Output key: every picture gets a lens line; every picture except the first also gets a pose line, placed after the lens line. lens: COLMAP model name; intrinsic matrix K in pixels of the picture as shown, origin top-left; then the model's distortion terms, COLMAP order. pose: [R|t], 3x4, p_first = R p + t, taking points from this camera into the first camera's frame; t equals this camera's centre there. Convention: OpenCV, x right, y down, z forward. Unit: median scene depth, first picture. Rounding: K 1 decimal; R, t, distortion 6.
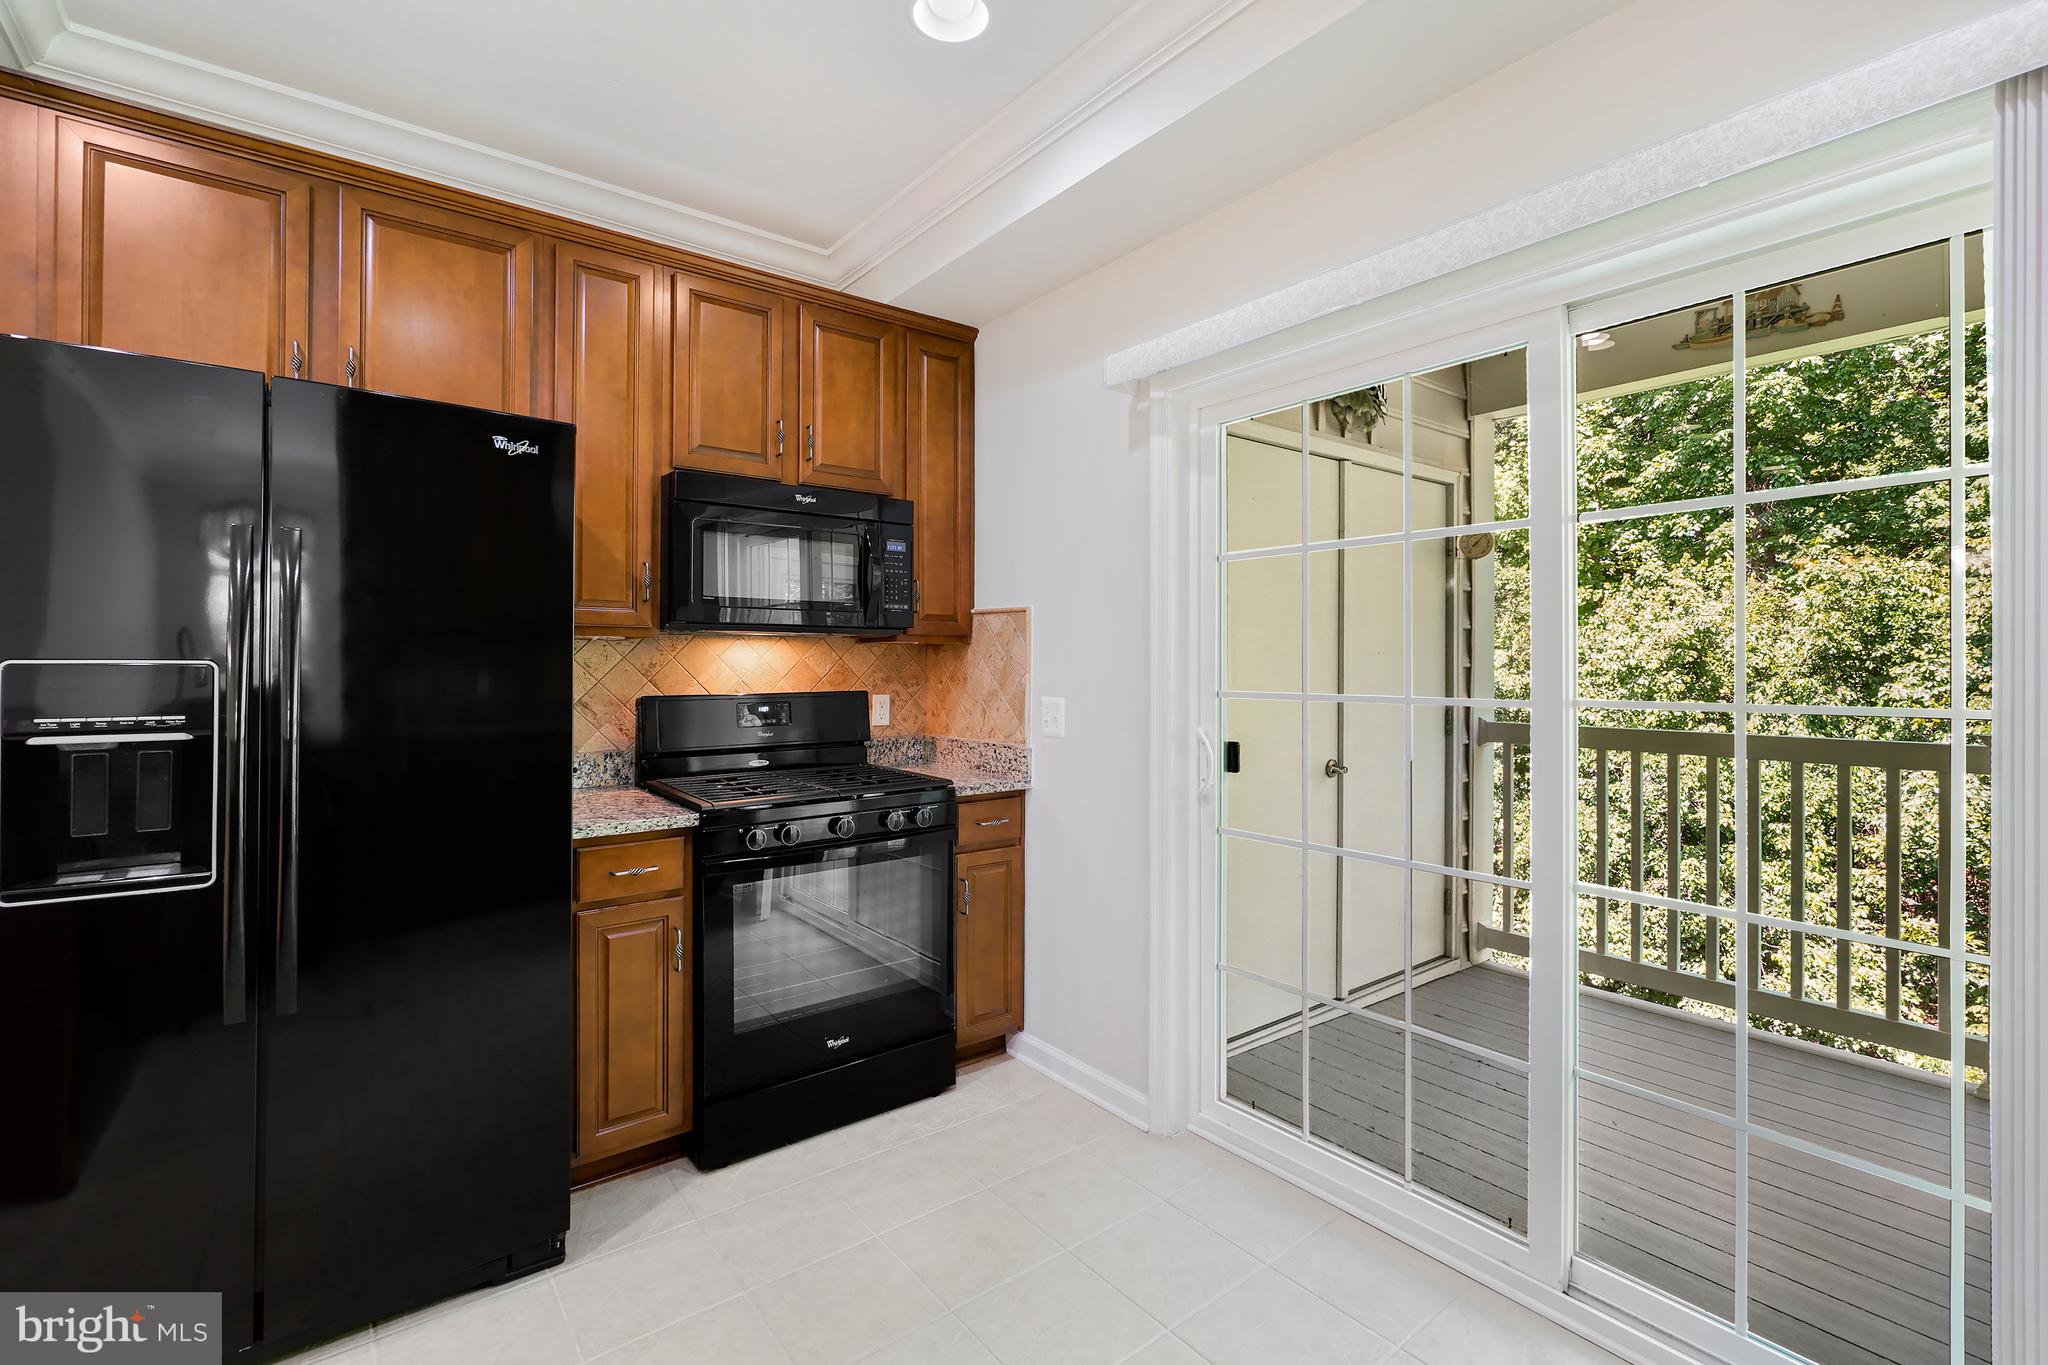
lens RADIAL K [[911.0, 0, 1002.0], [0, 911.0, 656.4], [0, 0, 1]] dist [0.004425, 0.000011]
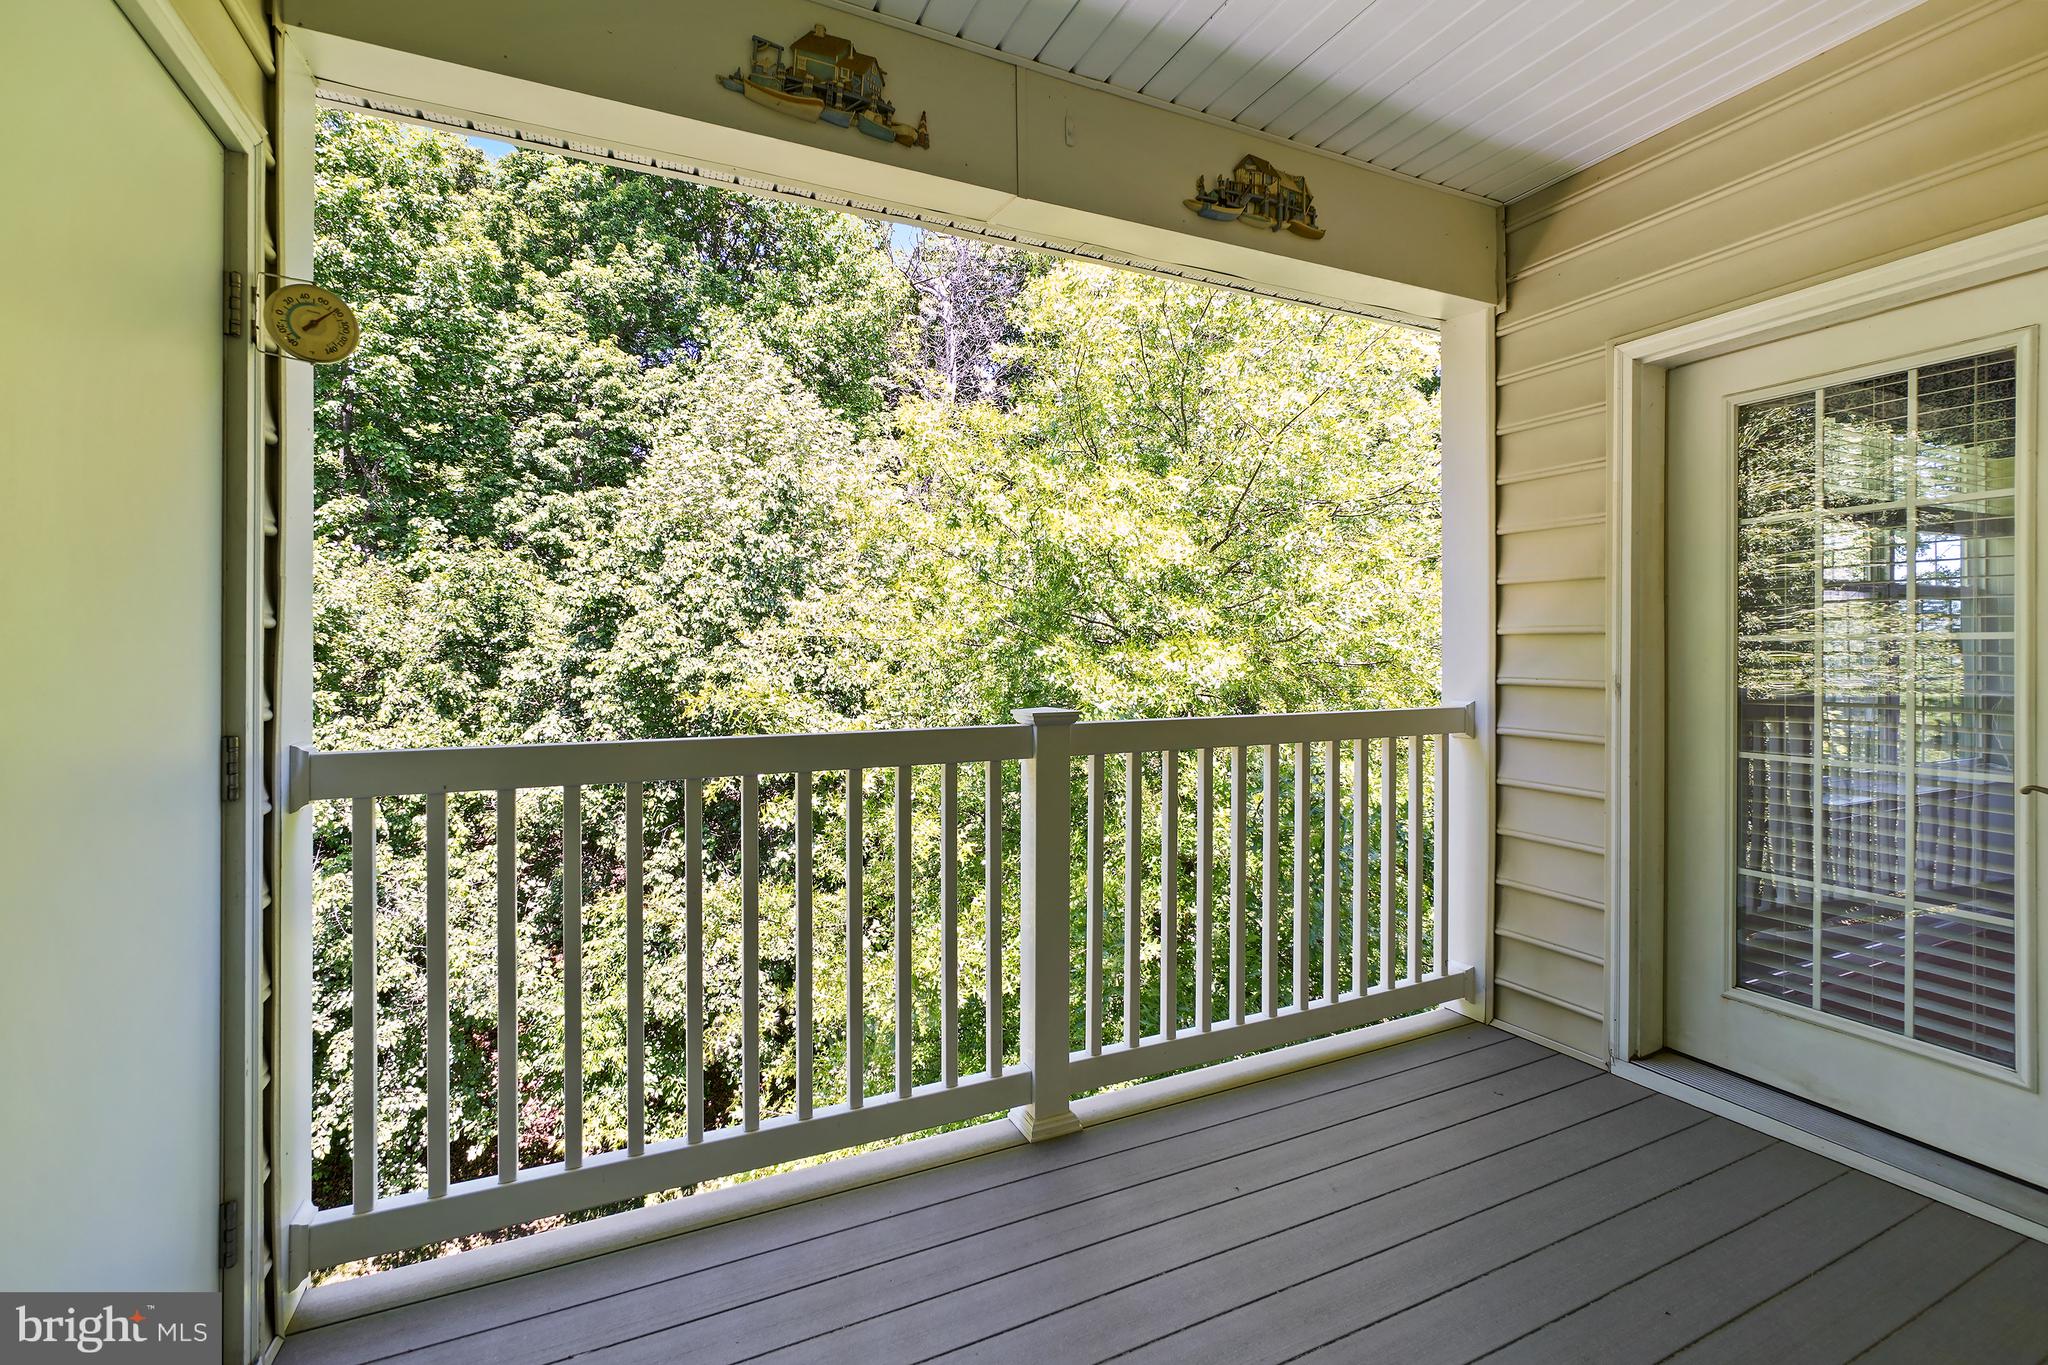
lens RADIAL K [[911.0, 0, 1039.8], [0, 911.0, 651.9], [0, 0, 1]] dist [0.004425, 0.000011]
pose [[0.211432, 0.000168, 0.977393, 0.046552], [-0.007007, 0.999975, 0.001344, 0.005124], [-0.977367, -0.007133, 0.211428, 0.148192]]
